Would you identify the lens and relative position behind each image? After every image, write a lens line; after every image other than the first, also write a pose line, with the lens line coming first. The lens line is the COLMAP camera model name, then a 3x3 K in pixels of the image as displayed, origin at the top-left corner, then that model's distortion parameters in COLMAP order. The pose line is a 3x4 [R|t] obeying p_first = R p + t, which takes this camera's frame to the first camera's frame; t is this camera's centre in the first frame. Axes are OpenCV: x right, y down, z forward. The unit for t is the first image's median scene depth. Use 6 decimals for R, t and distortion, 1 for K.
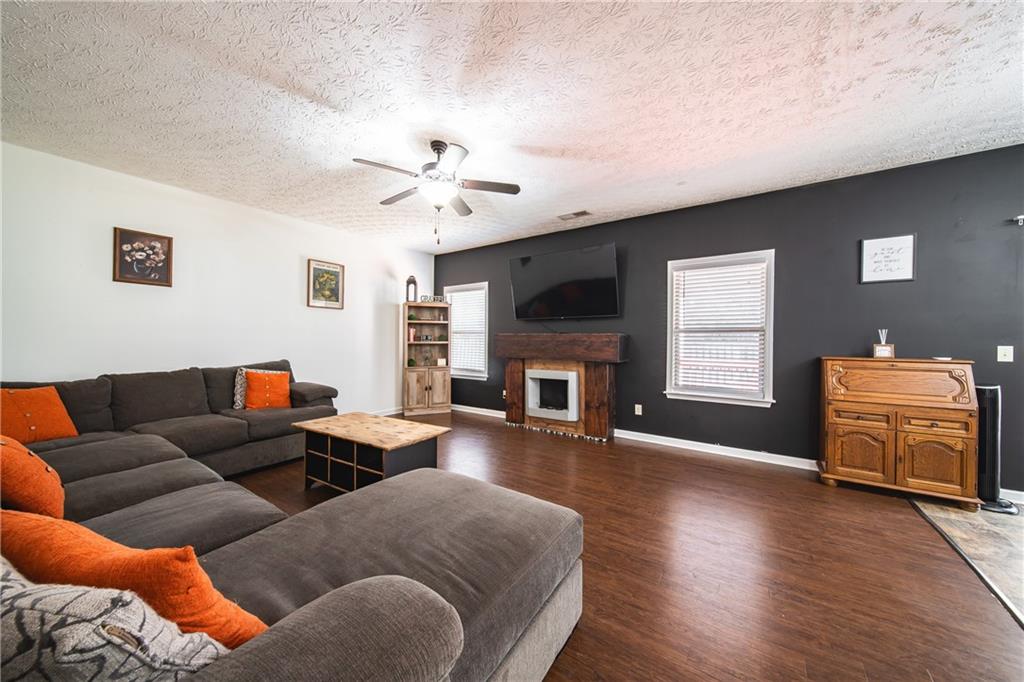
lens RADIAL K [[353.2, 0, 506.8], [0, 353.2, 338.7], [0, 0, 1]] dist [-0.001940, -0.001269]
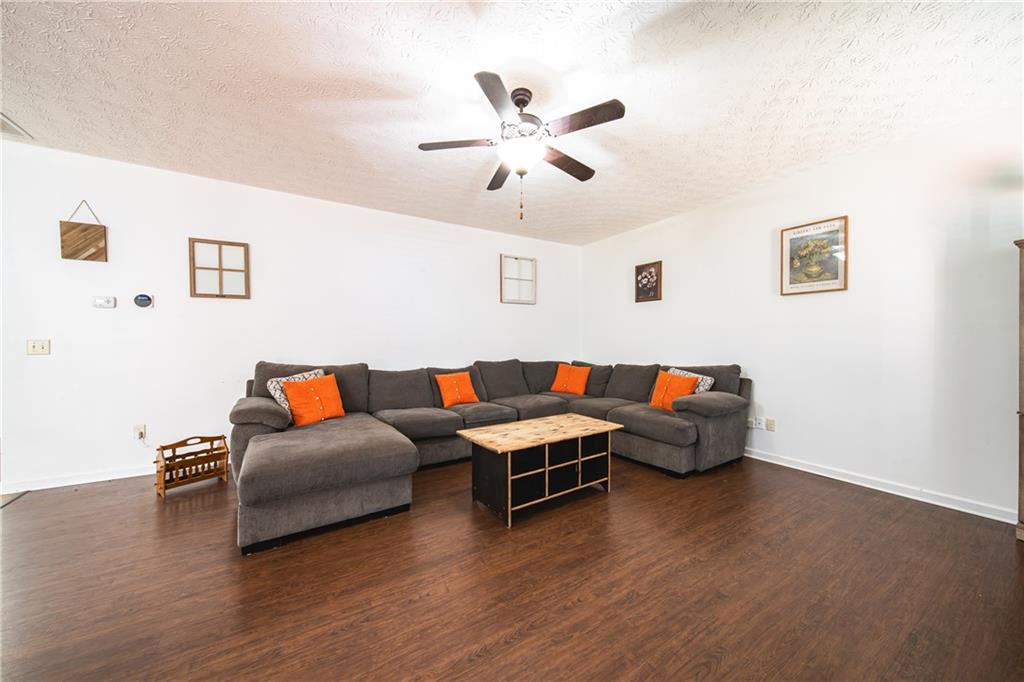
lens RADIAL K [[353.2, 0, 509.9], [0, 353.2, 344.9], [0, 0, 1]] dist [-0.001940, -0.001269]
pose [[-0.385653, 0.001117, -0.922643, 0.432228], [-0.000627, 0.999999, 0.001473, 0.012032], [0.922644, 0.001147, -0.385652, 1.019083]]
